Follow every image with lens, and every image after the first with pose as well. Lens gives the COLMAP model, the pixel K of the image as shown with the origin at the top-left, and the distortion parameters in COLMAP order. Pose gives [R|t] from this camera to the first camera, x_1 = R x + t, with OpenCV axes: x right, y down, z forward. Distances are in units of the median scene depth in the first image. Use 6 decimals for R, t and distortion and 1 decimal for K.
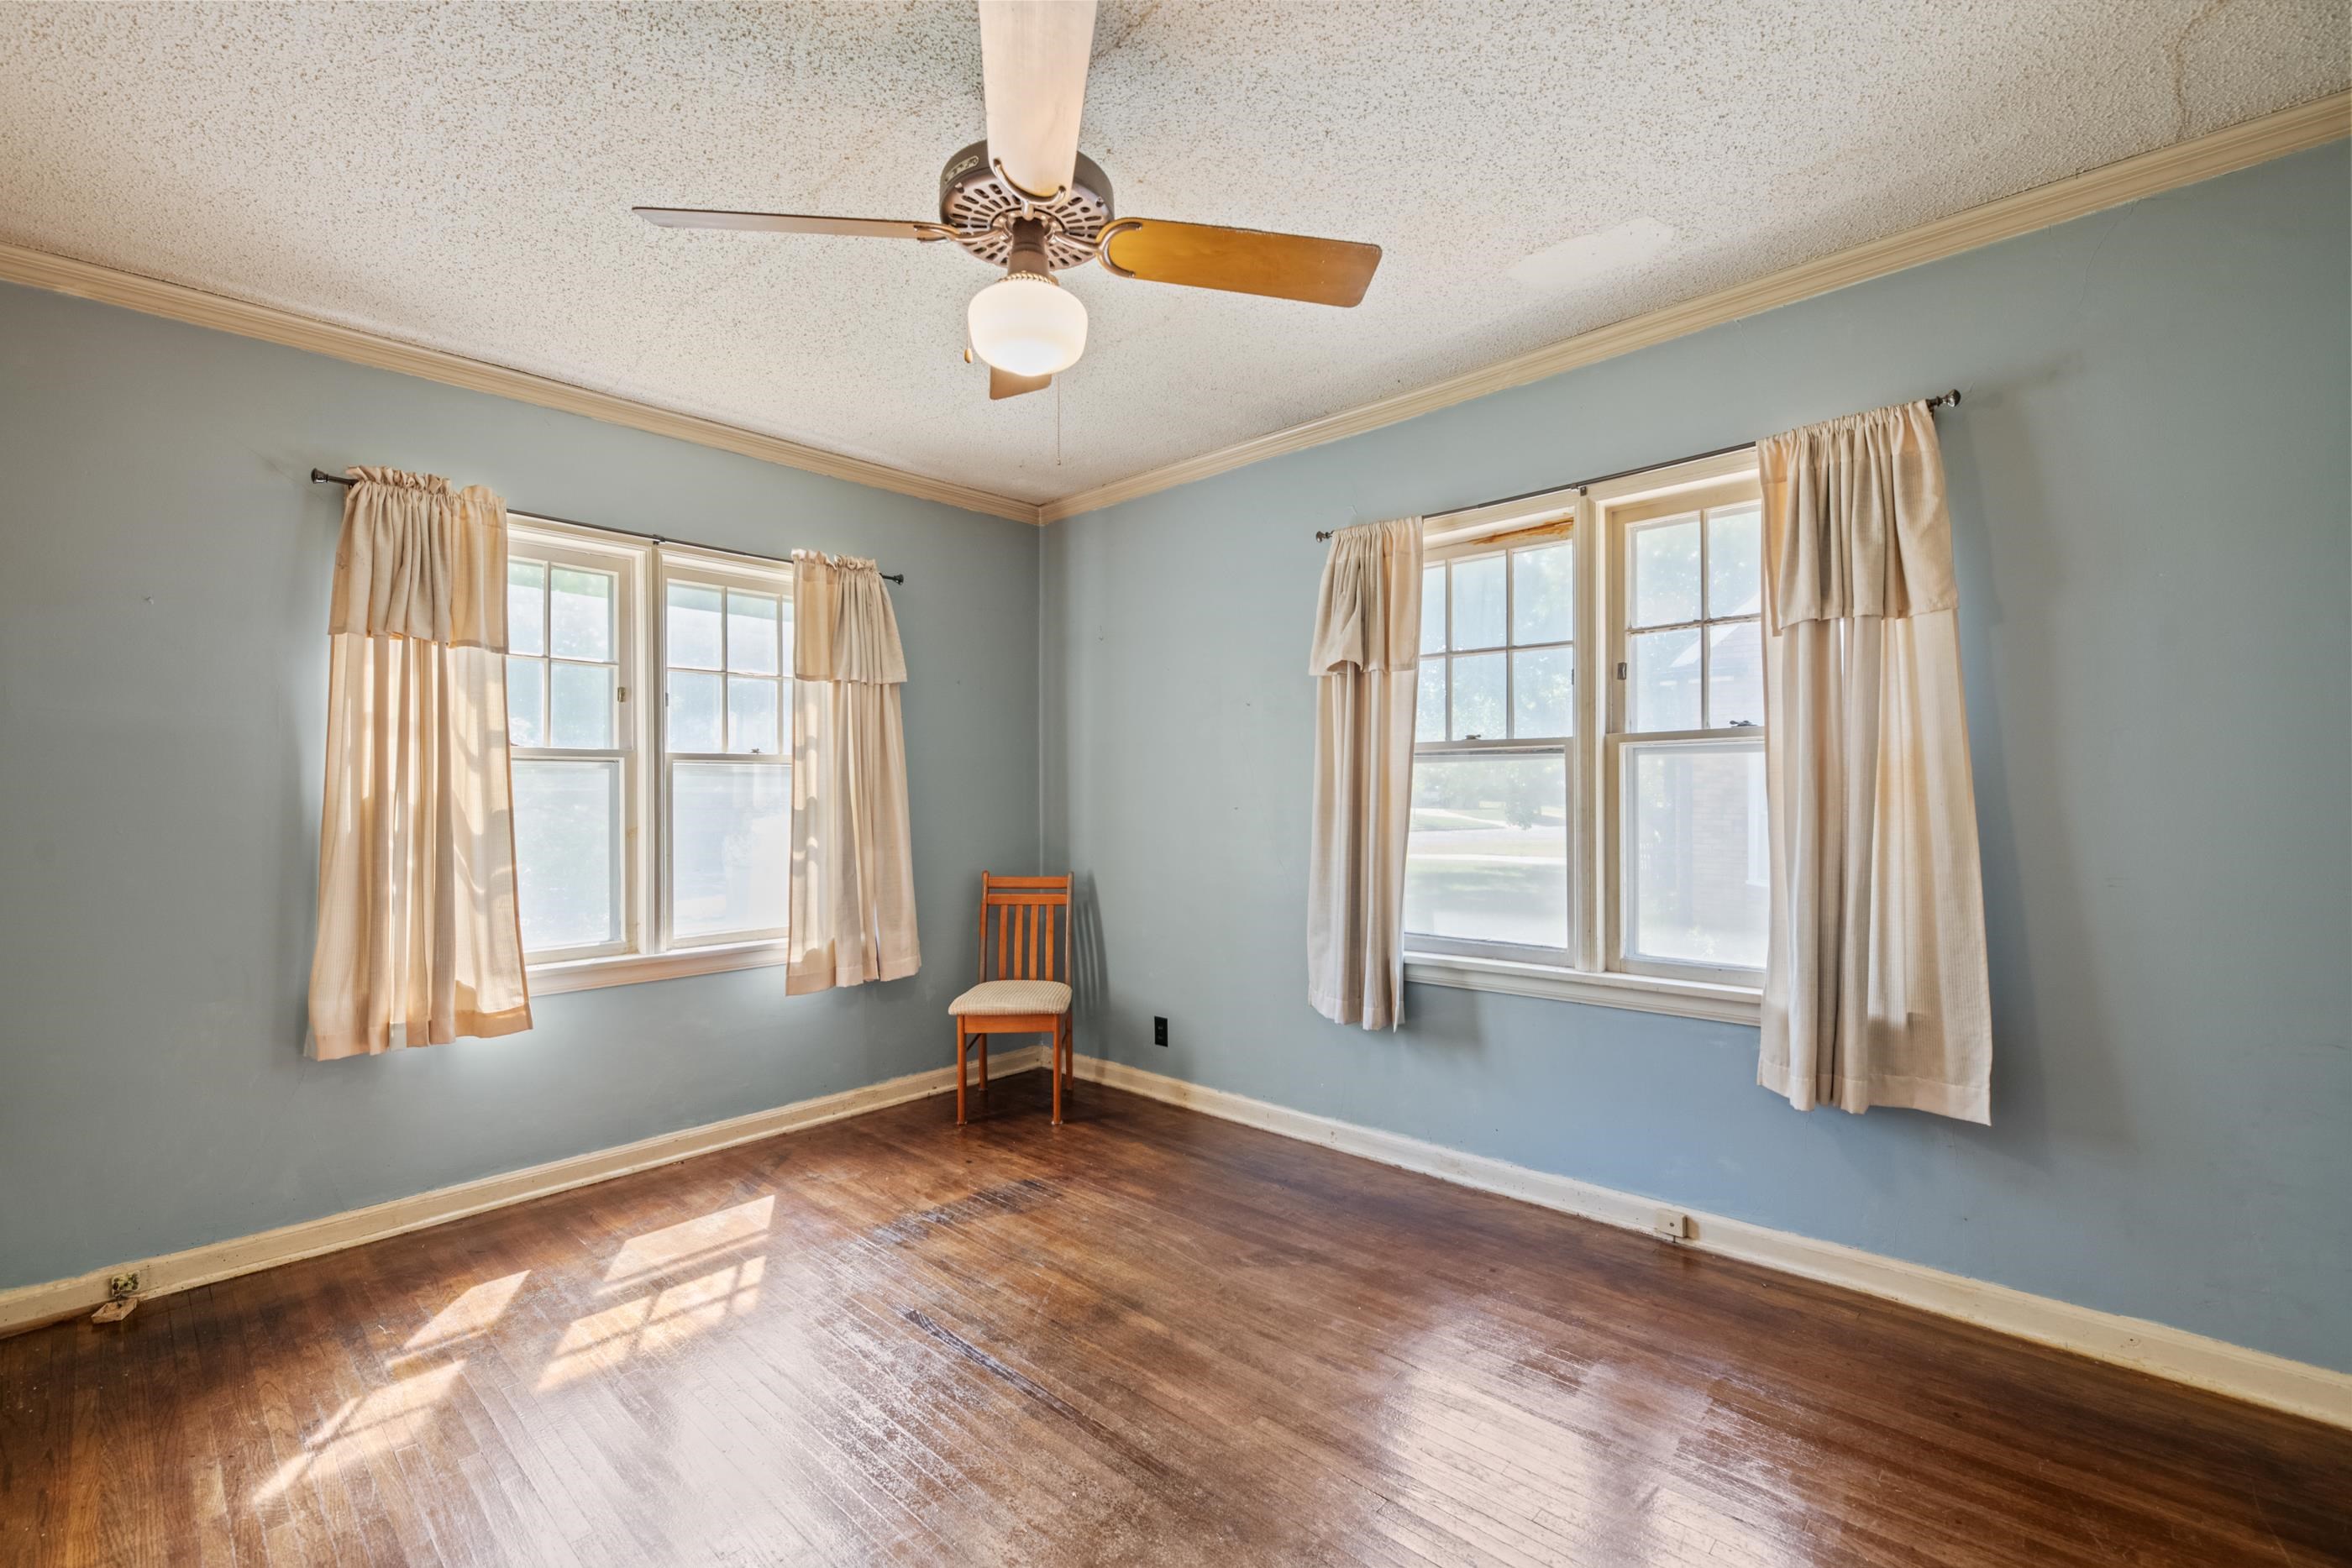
lens RADIAL K [[1003.2, 0, 1165.6], [0, 1003.2, 797.2], [0, 0, 1]] dist [-0.003845, -0.000507]
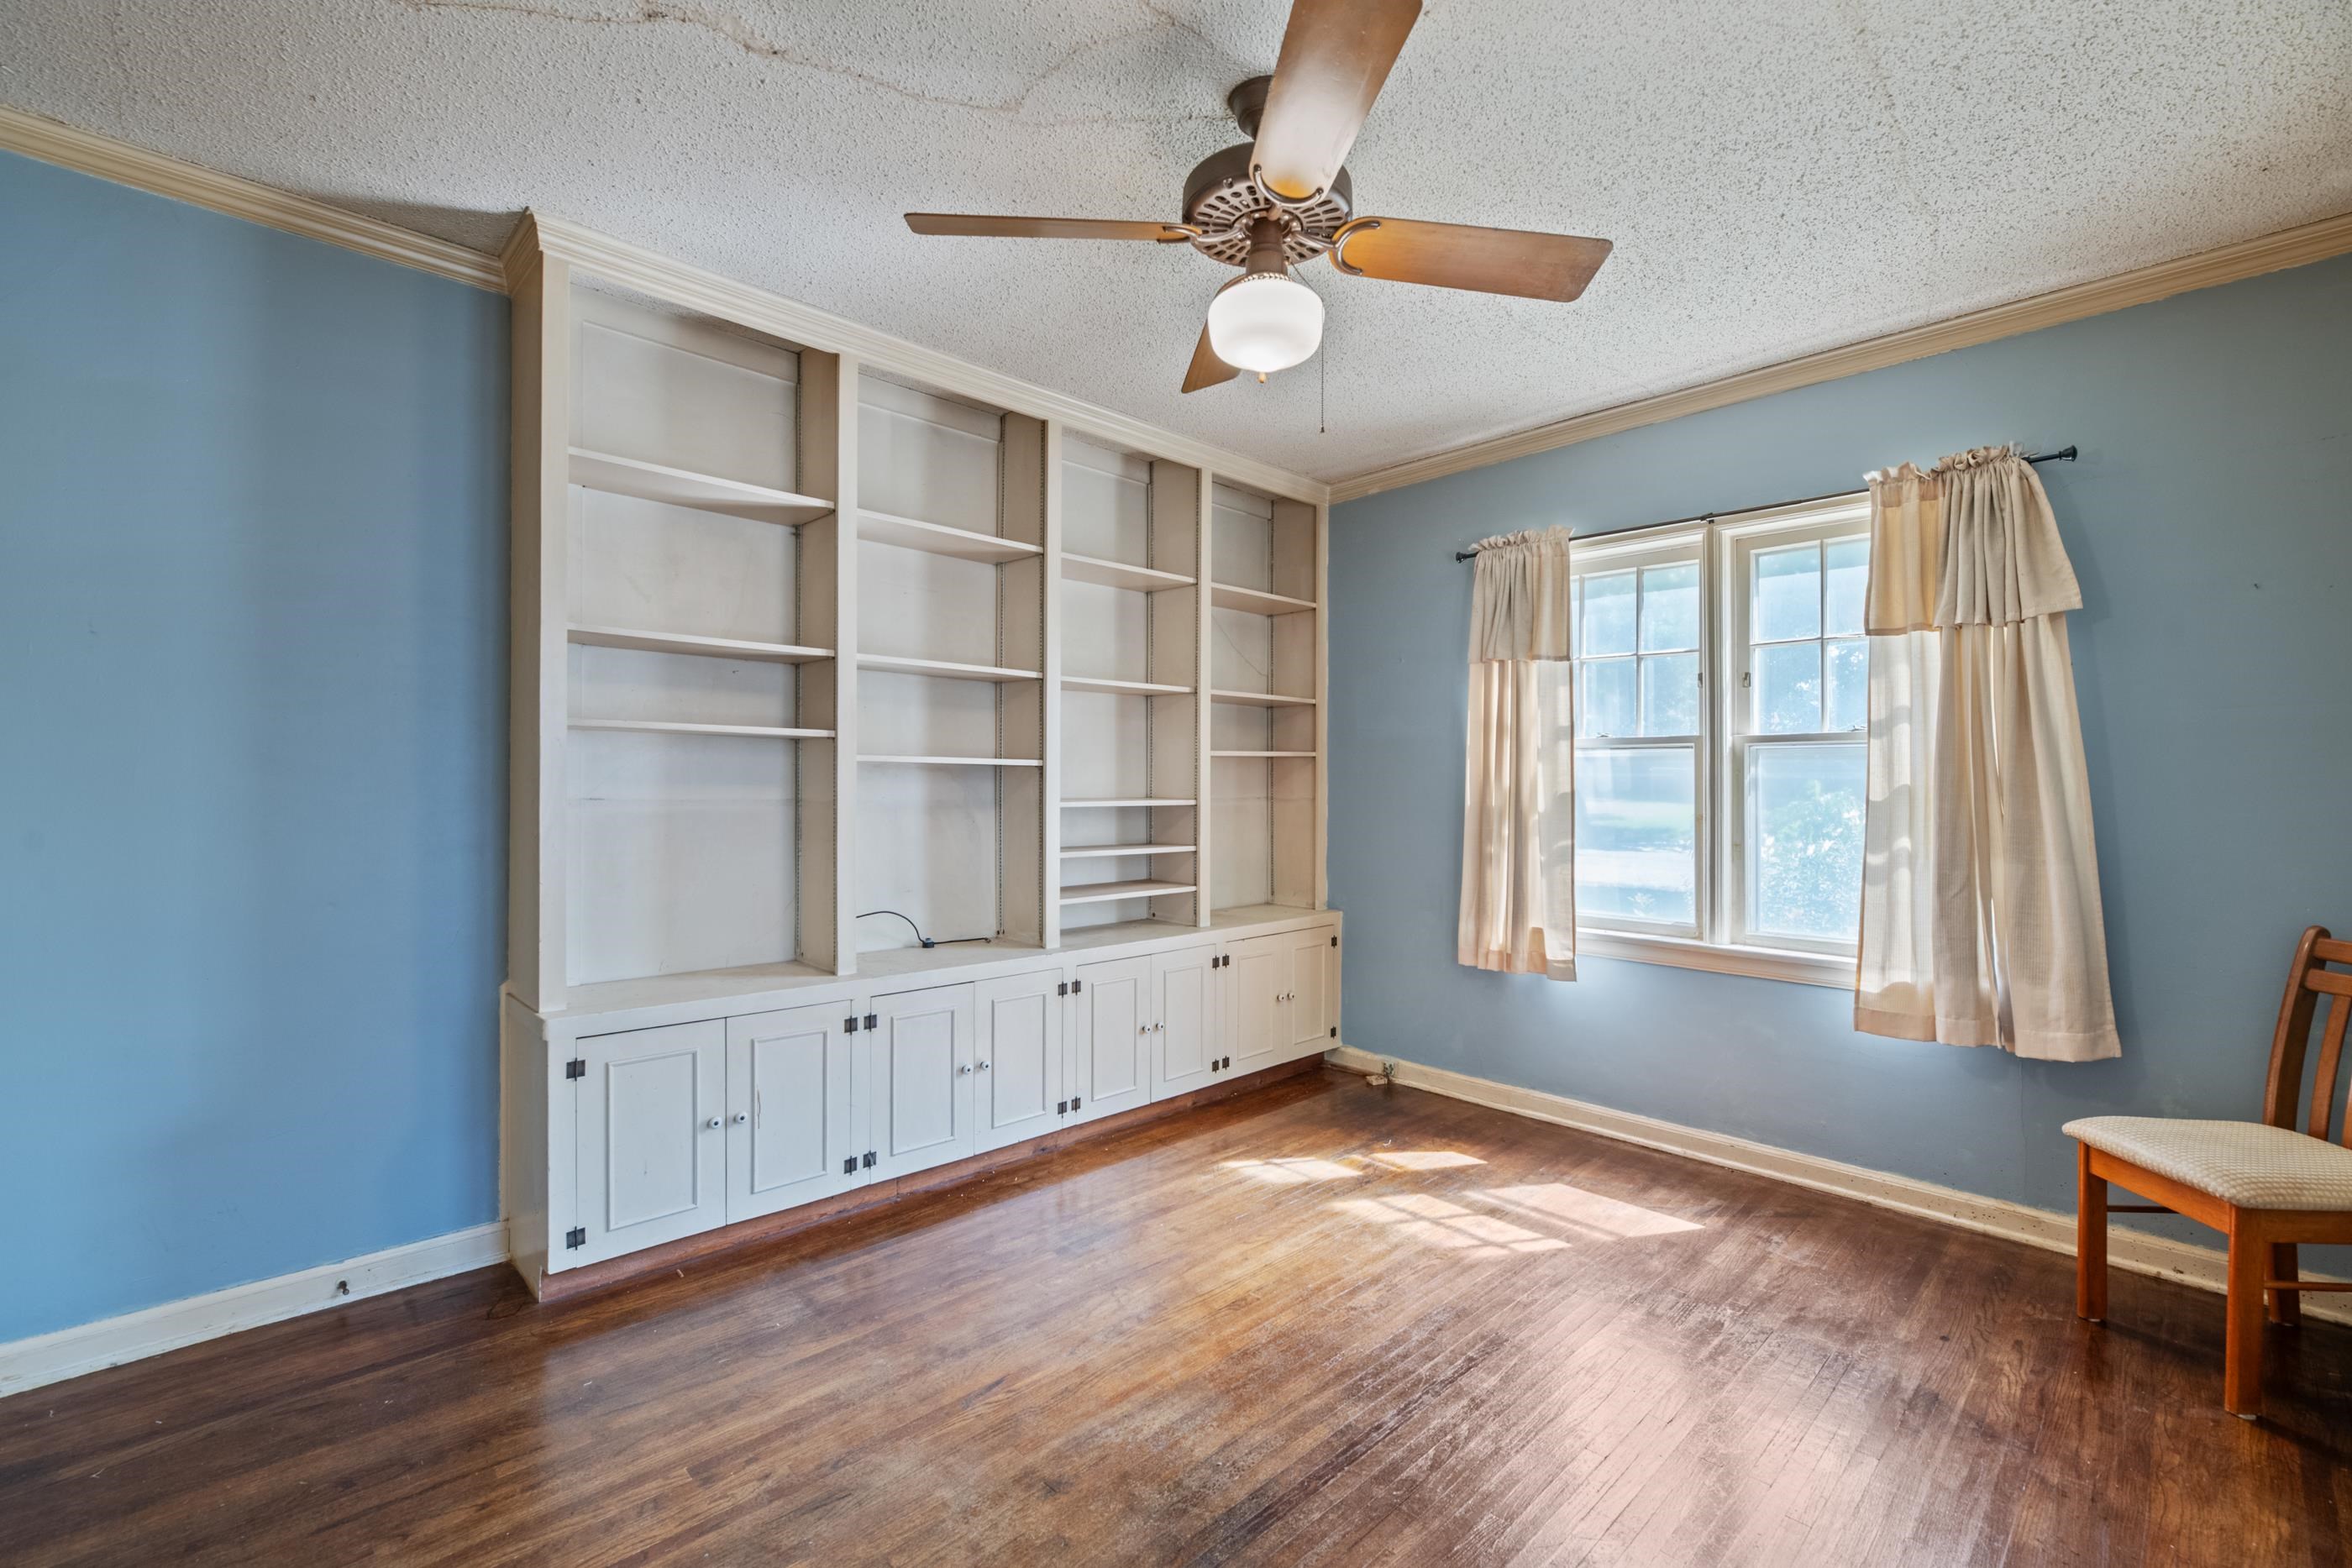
lens RADIAL K [[1005.7, 0, 1176.0], [0, 1005.7, 784.0], [0, 0, 1]] dist [-0.001557, -0.000511]
pose [[-0.050289, 0.007595, -0.998706, 0.571433], [-0.007730, 0.999938, 0.007993, -0.003168], [0.998705, 0.008122, -0.050228, 0.615754]]
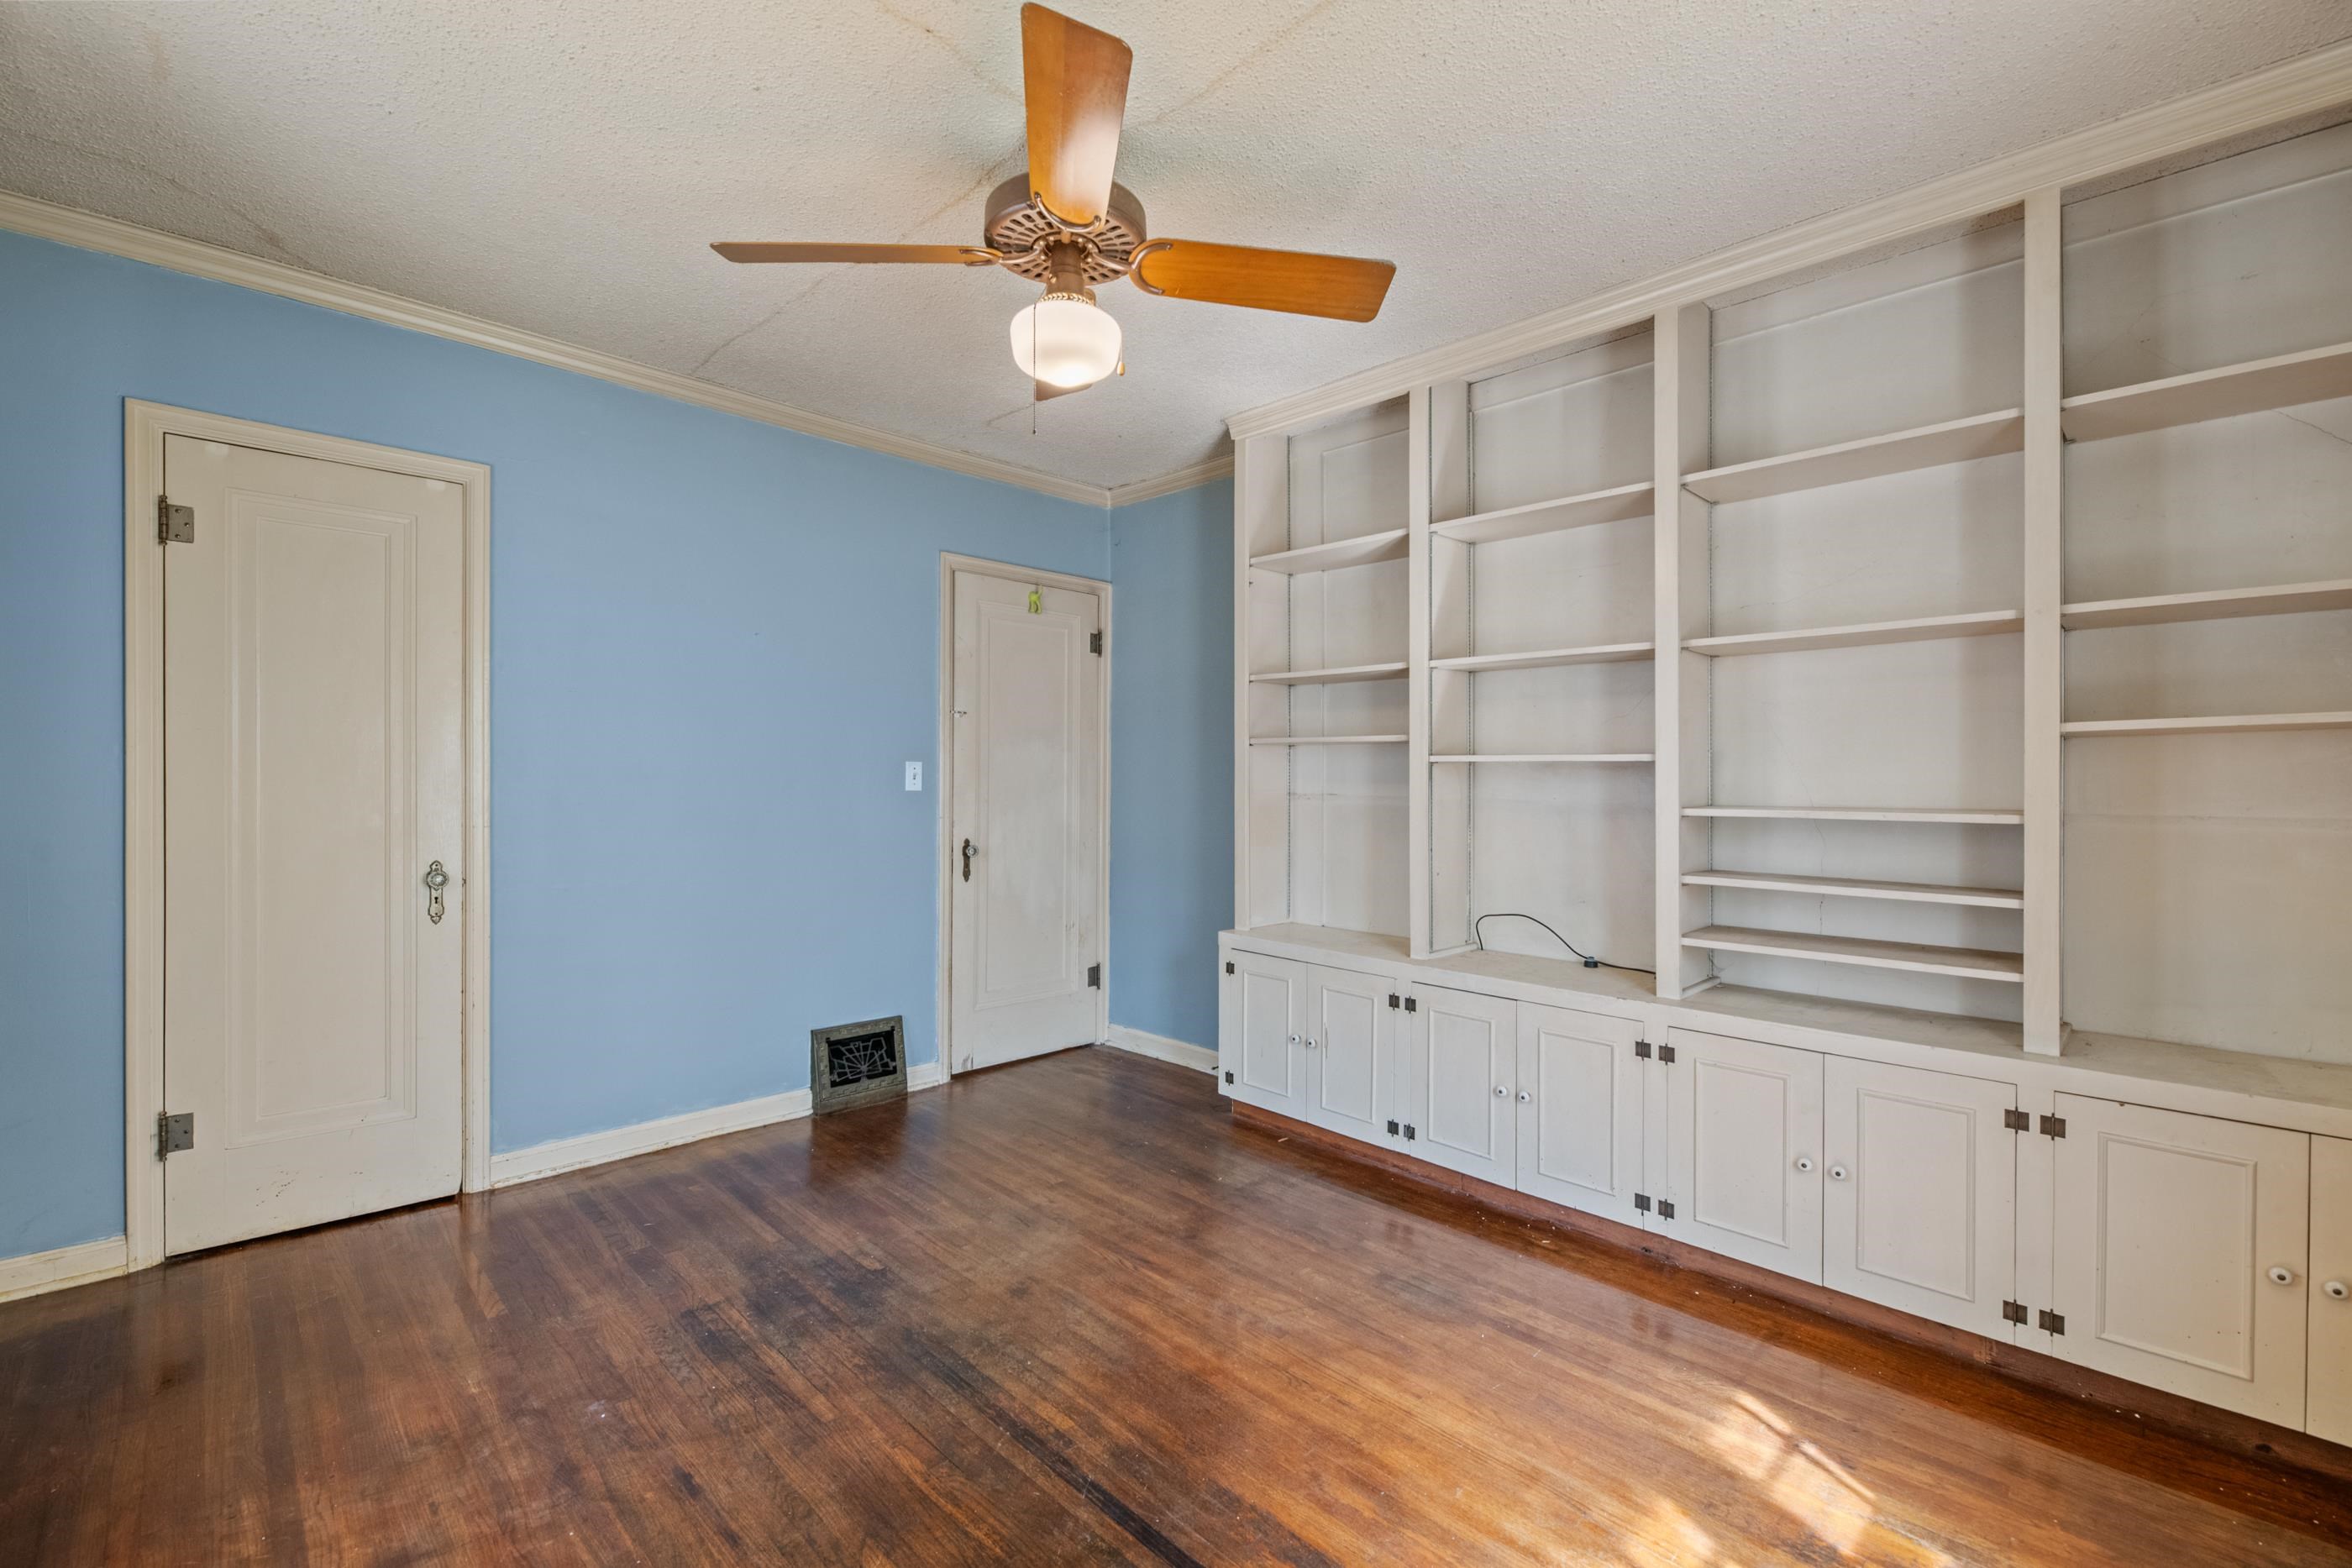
lens RADIAL K [[991.9, 0, 1162.1], [0, 991.9, 793.2], [0, 0, 1]] dist [-0.002196, -0.000438]
pose [[-0.998943, -0.000524, 0.045965, -0.185580], [0.000100, 0.999908, 0.013577, 0.003085], [-0.045967, 0.013568, -0.998851, 1.325811]]
